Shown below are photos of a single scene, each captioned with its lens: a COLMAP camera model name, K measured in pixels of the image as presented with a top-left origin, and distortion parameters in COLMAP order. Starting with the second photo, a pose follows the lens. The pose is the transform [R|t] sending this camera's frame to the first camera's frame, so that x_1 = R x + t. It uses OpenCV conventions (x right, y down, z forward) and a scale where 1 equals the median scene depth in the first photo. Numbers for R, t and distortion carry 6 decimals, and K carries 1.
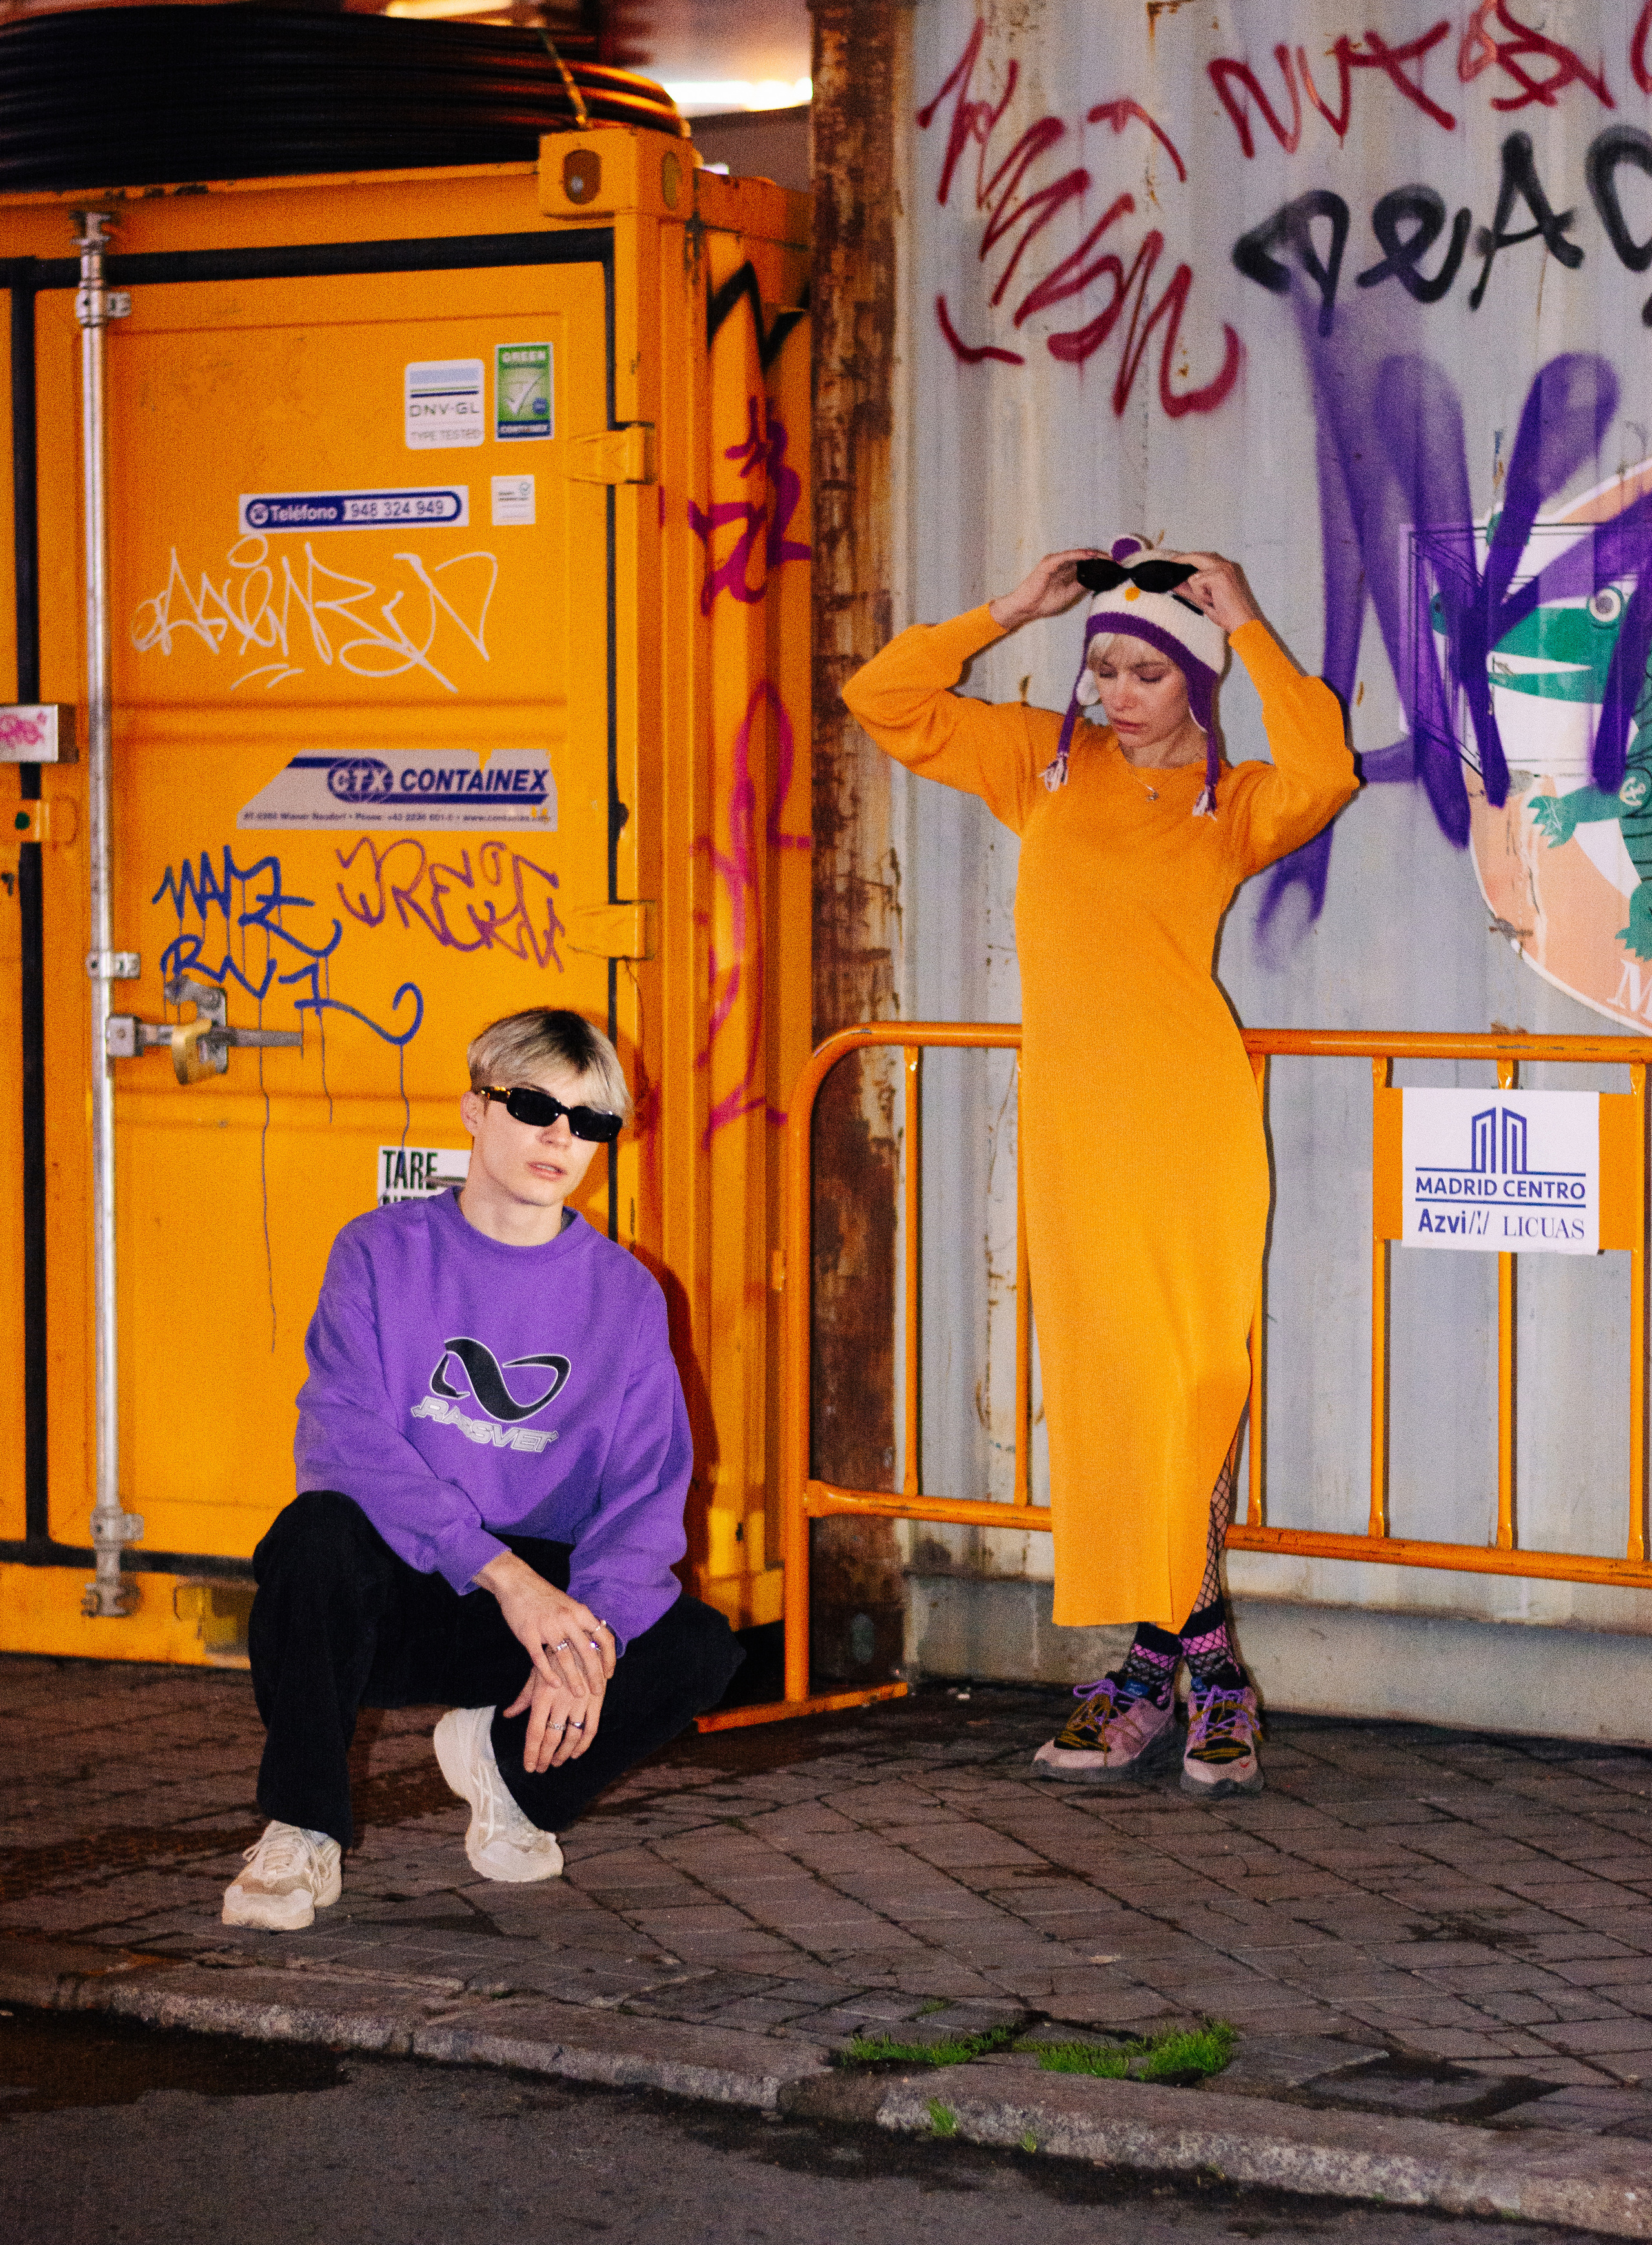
lens RADIAL K [[5178.5, 0, 826.0], [0, 5178.5, 1122.5], [0, 0, 1]] dist [0.217589, -0.000317]
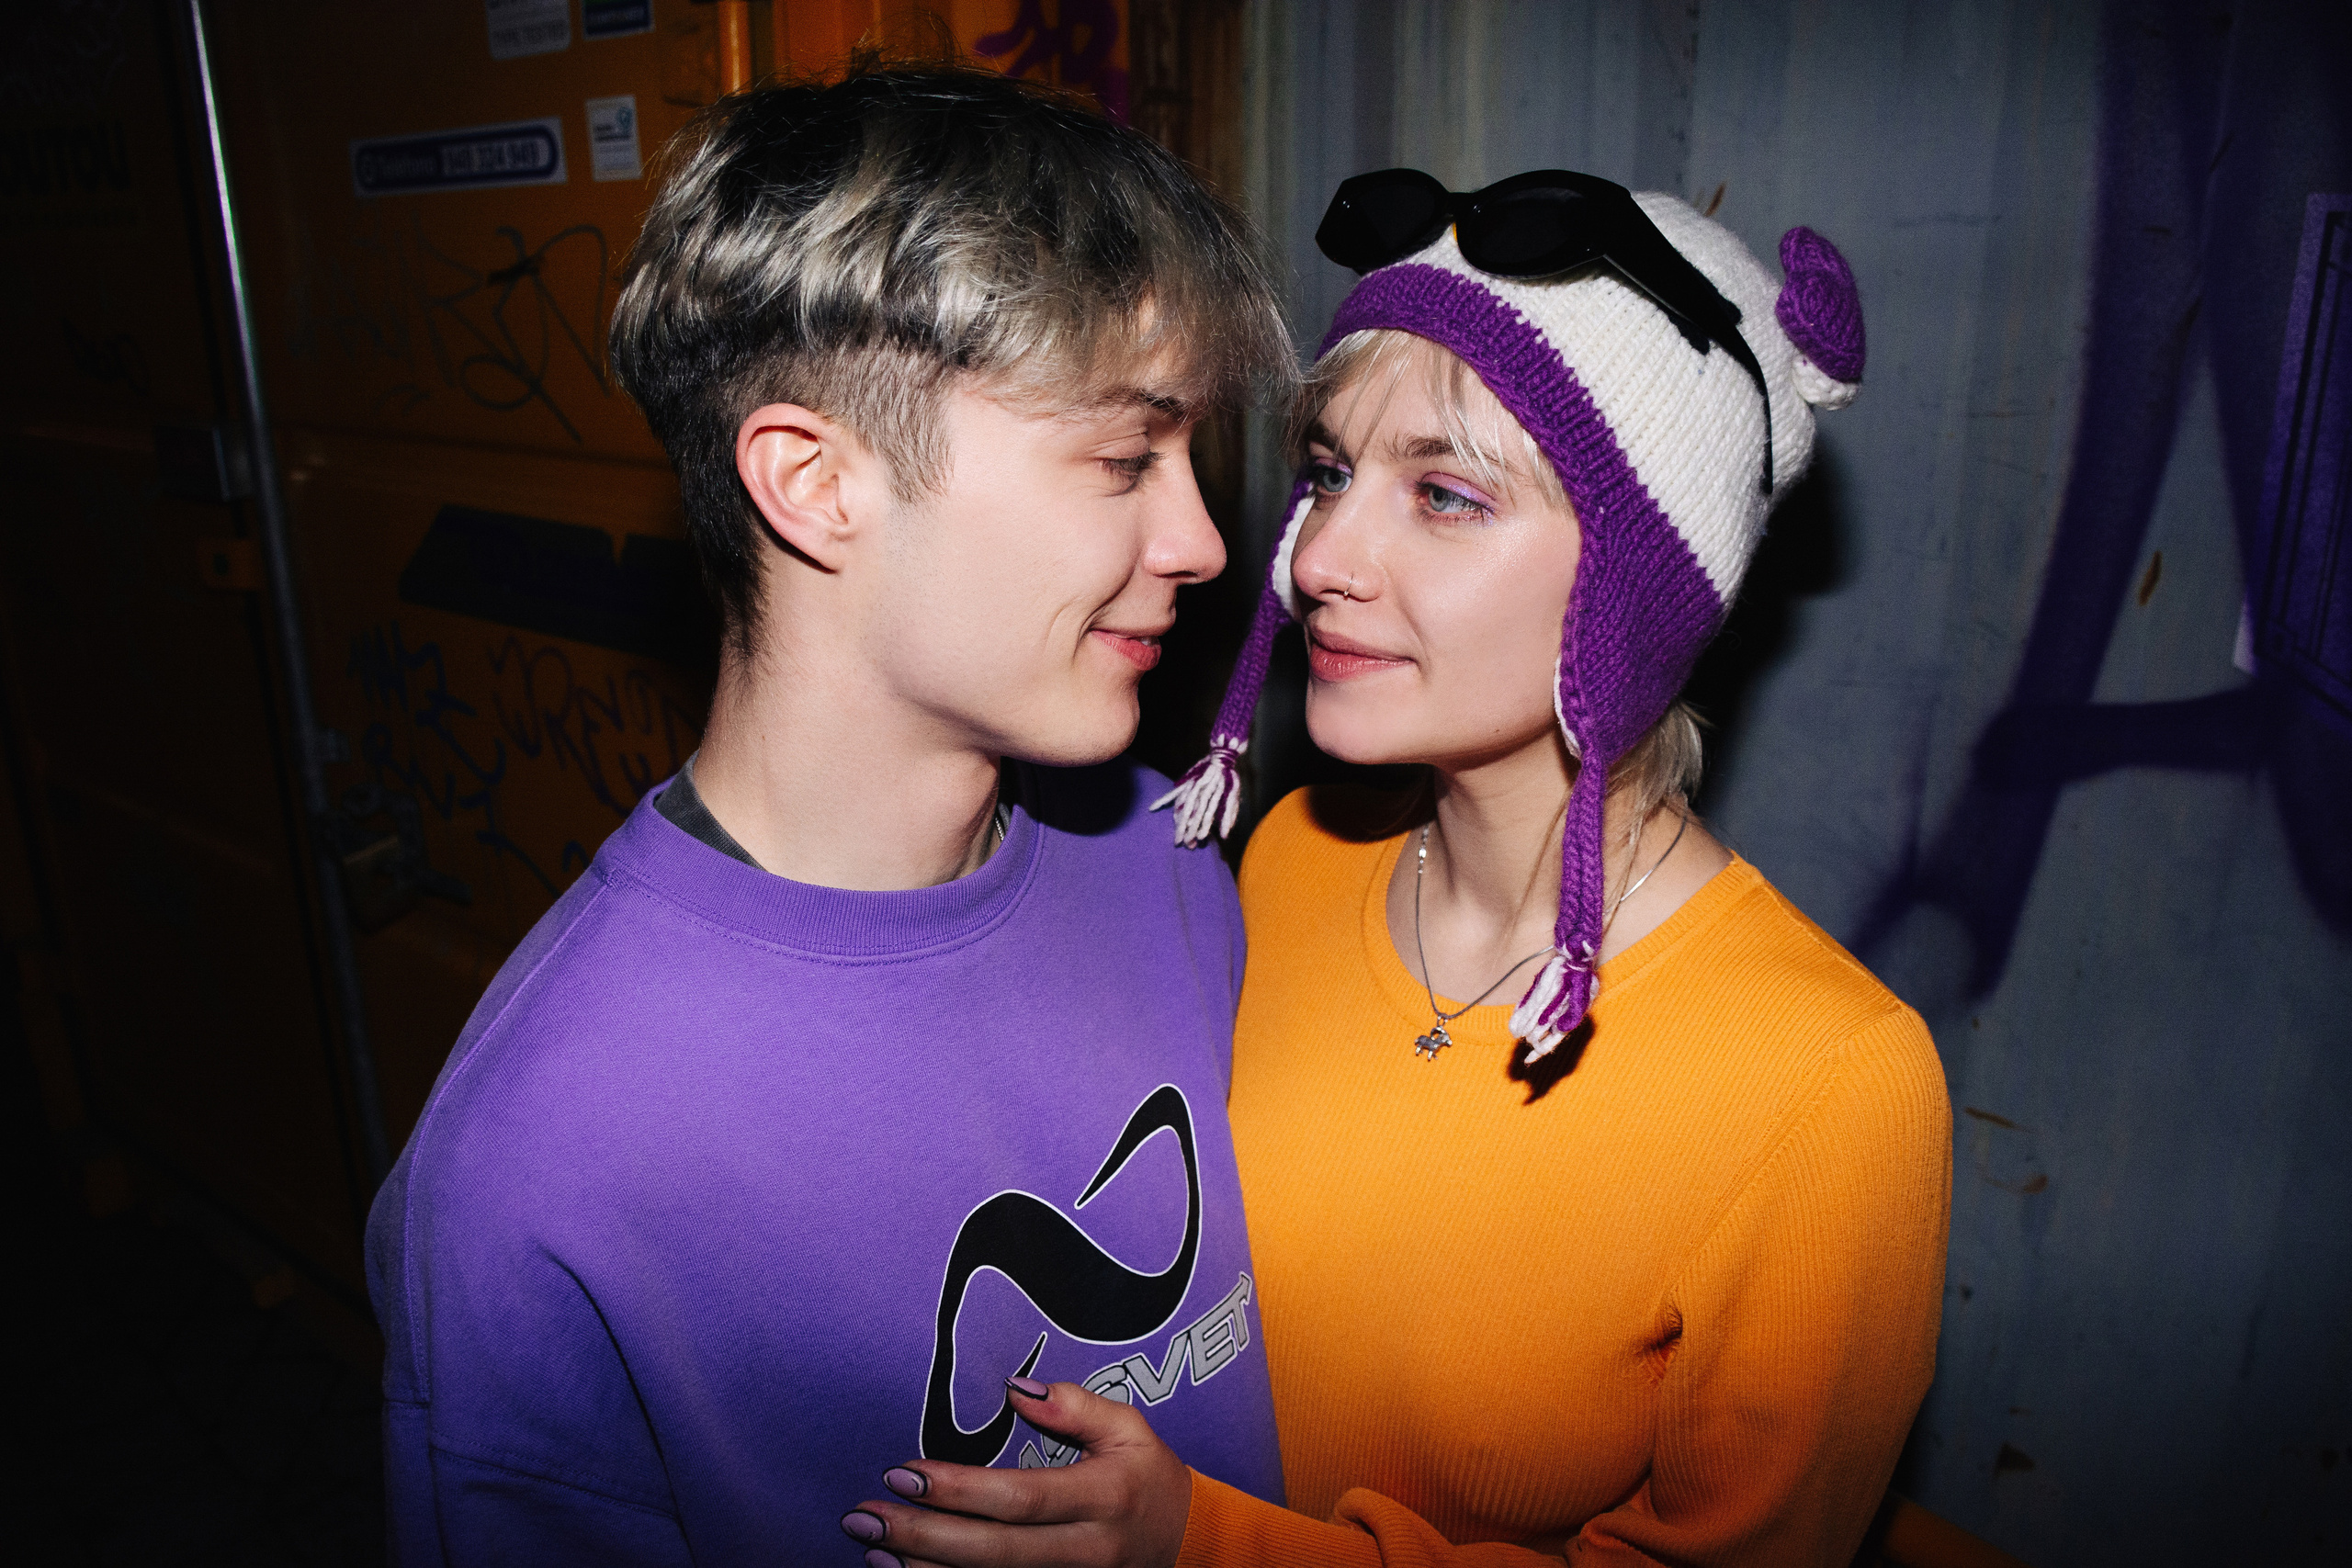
lens RADIAL K [[1800.9, 0, 1176.0], [0, 1800.9, 784.0], [0, 0, 1]] dist [-0.116792, 0.082180]
pose [[0.981457, 0.051746, -0.184569, 0.046071], [-0.004631, 0.968994, 0.247040, -0.095437], [0.191629, -0.241604, 0.951265, 0.779618]]
